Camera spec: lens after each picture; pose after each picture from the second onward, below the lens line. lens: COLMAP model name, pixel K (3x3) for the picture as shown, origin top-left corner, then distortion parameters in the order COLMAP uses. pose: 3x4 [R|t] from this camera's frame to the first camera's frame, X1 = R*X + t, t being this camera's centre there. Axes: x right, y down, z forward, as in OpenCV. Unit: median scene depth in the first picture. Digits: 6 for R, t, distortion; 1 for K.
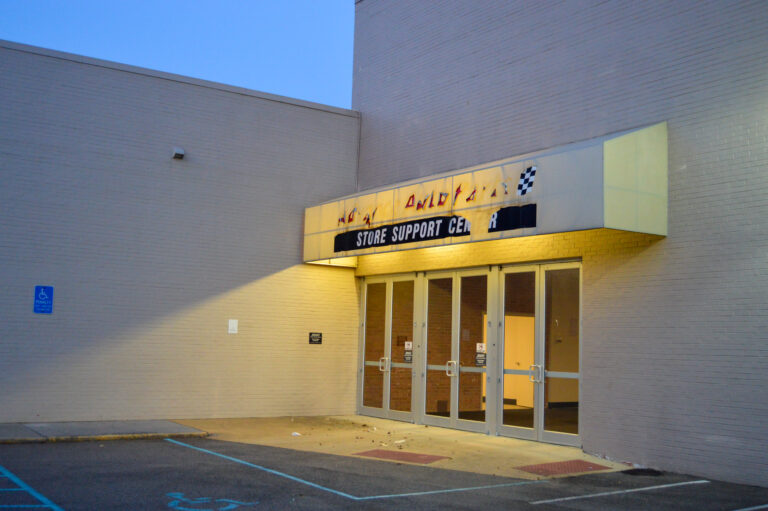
lens RADIAL K [[881.0, 0, 389.6], [0, 881.0, 250.1], [0, 0, 1]] dist [-0.057732, 0.000000]
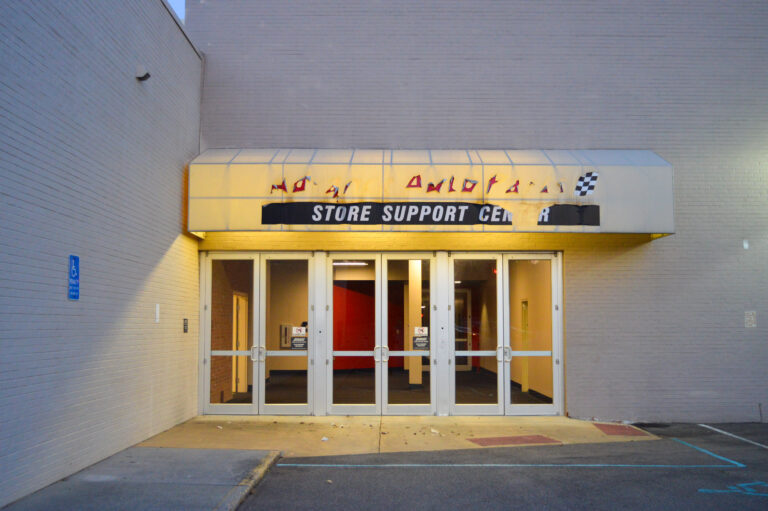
lens RADIAL K [[881.0, 0, 388.9], [0, 881.0, 254.6], [0, 0, 1]] dist [-0.057732, 0.000000]
pose [[0.571120, 0.037634, 0.820003, -0.808058], [-0.072325, 0.997371, 0.004599, 0.022544], [-0.817674, -0.061933, 0.572340, 0.490715]]
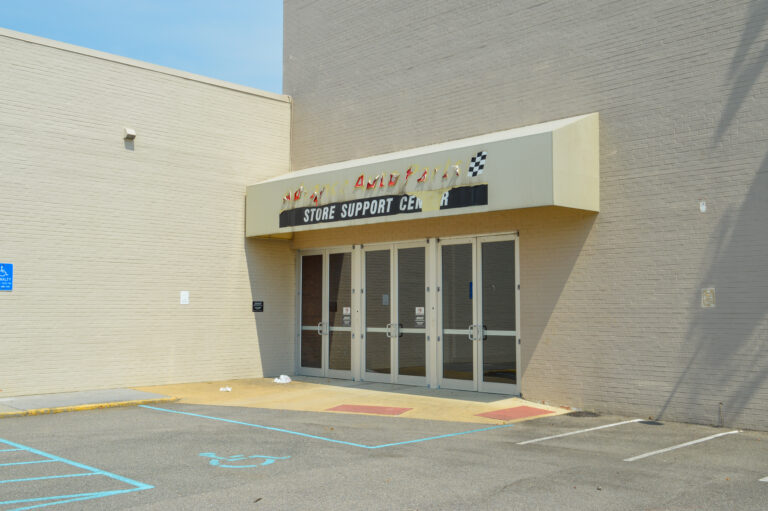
lens RADIAL K [[806.2, 0, 385.5], [0, 806.2, 256.8], [0, 0, 1]] dist [0.032273, 0.000000]
pose [[0.984643, -0.014897, 0.173943, -0.127637], [0.007440, 0.999028, 0.043444, -0.004424], [-0.174421, -0.041483, 0.983797, -0.009000]]
